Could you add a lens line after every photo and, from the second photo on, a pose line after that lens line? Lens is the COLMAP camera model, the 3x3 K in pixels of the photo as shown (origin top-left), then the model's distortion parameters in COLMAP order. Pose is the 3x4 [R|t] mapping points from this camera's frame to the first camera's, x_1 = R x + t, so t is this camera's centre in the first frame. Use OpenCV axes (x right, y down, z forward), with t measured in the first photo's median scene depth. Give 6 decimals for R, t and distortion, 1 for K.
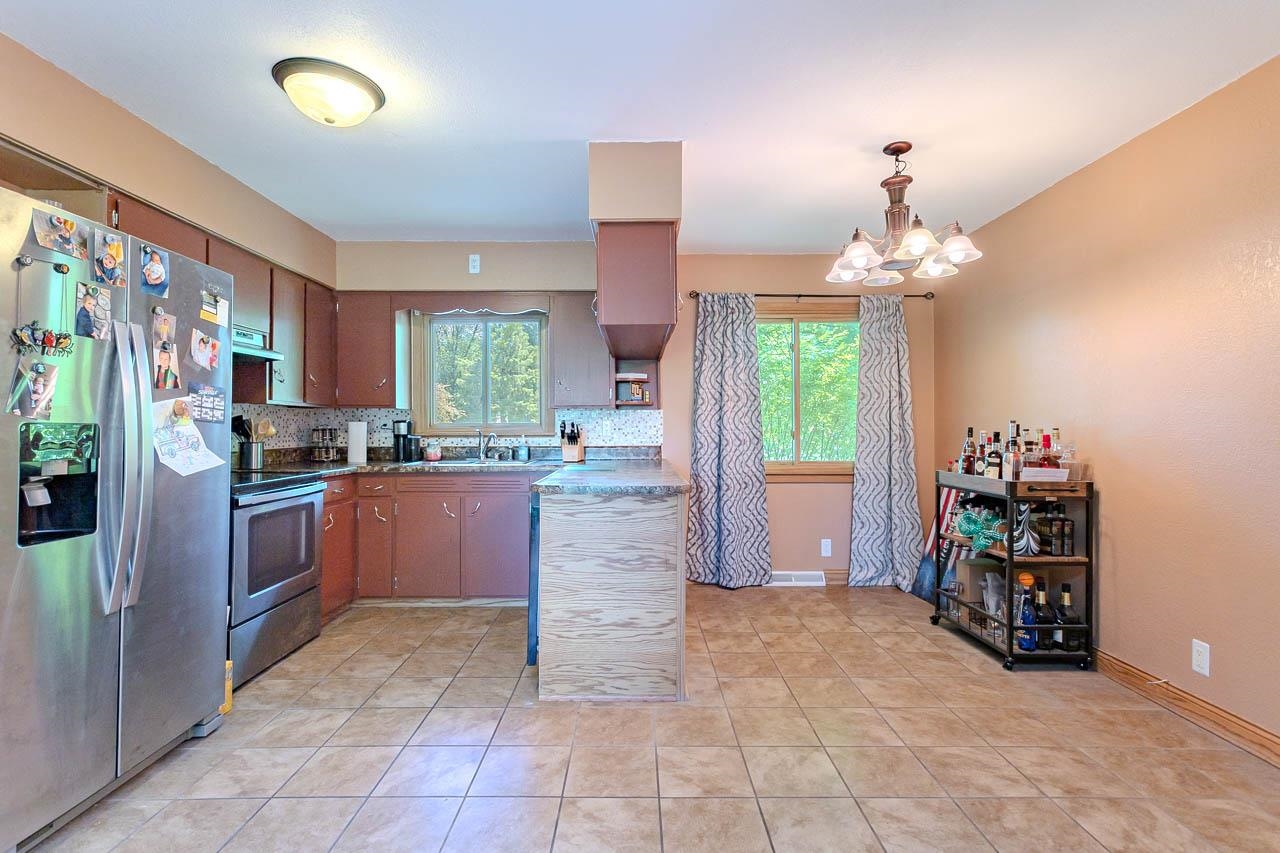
lens RADIAL K [[614.2, 0, 631.6], [0, 614.2, 425.0], [0, 0, 1]] dist [-0.001505, 0.001275]
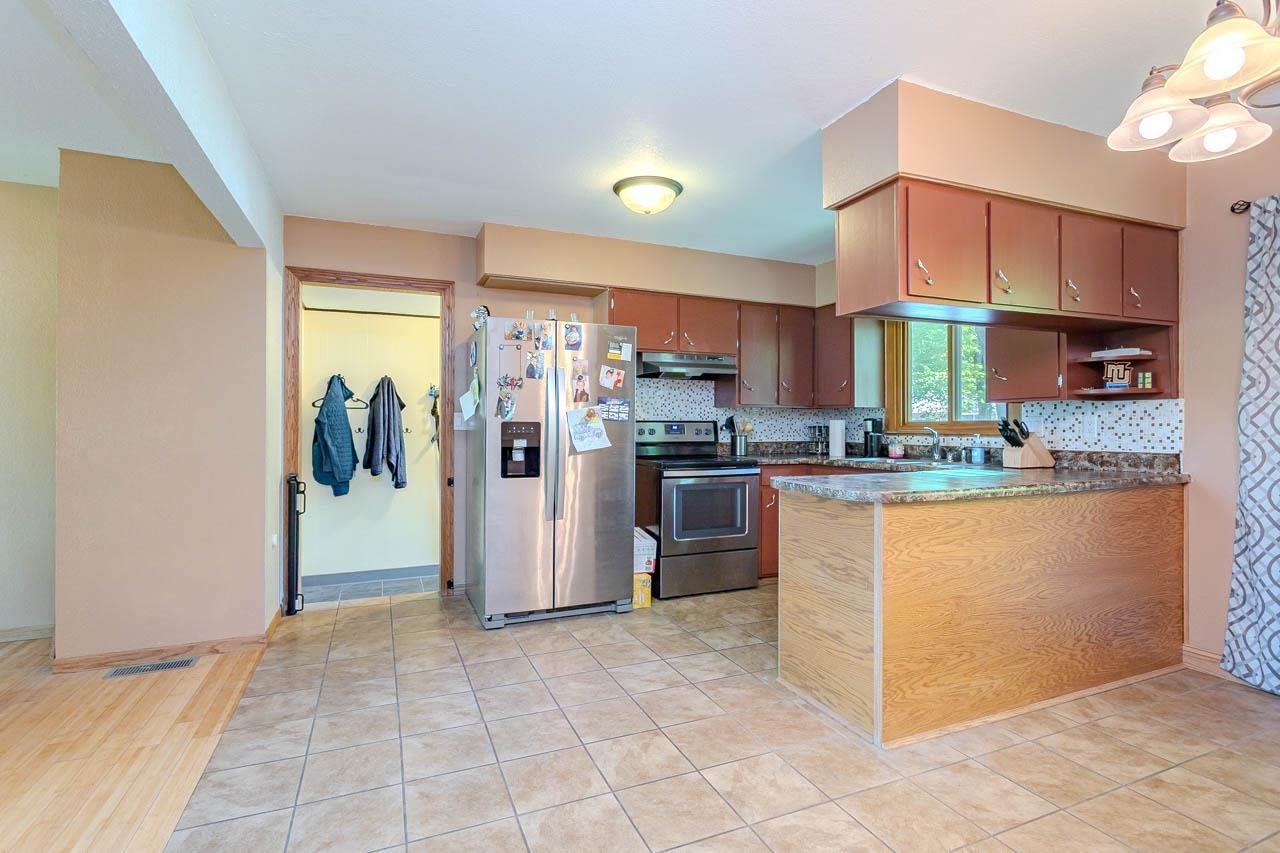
lens RADIAL K [[610.6, 0, 635.0], [0, 610.6, 424.3], [0, 0, 1]] dist [0.001080, 0.001648]
pose [[0.389683, 0.001066, -0.920948, 0.452842], [-0.000236, 0.999999, 0.001058, 0.001675], [0.920949, -0.000195, 0.389683, 0.225058]]
